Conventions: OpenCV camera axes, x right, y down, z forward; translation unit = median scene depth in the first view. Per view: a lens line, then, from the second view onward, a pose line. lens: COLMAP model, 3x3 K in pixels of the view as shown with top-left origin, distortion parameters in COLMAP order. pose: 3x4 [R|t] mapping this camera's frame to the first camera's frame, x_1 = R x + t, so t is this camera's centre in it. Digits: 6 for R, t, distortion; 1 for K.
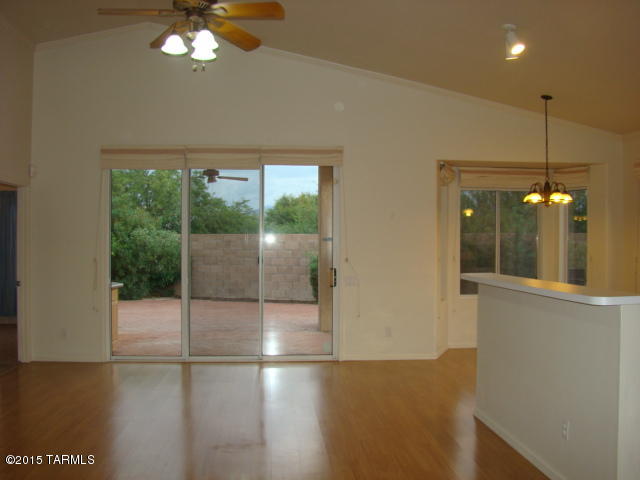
lens RADIAL K [[659.1, 0, 320.0], [0, 659.1, 240.0], [0, 0, 1]] dist [-0.014229, -0.011339]
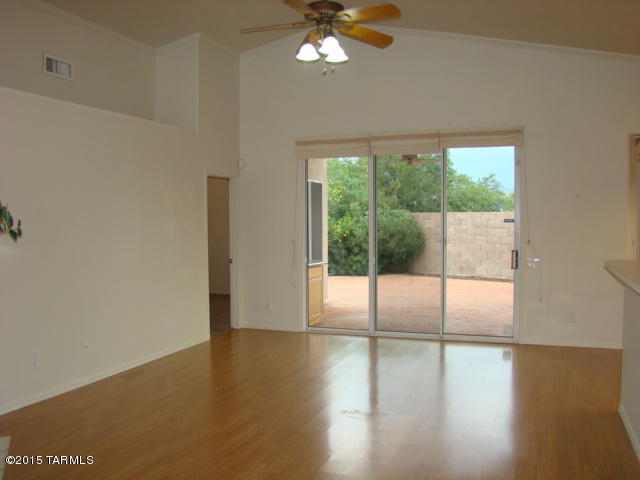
lens RADIAL K [[659.1, 0, 320.0], [0, 659.1, 240.0], [0, 0, 1]] dist [-0.014229, -0.011339]
pose [[0.926239, 0.003650, -0.376919, 0.122621], [0.009896, 0.999373, 0.033995, -0.008950], [0.376807, -0.035217, 0.925622, -0.021866]]
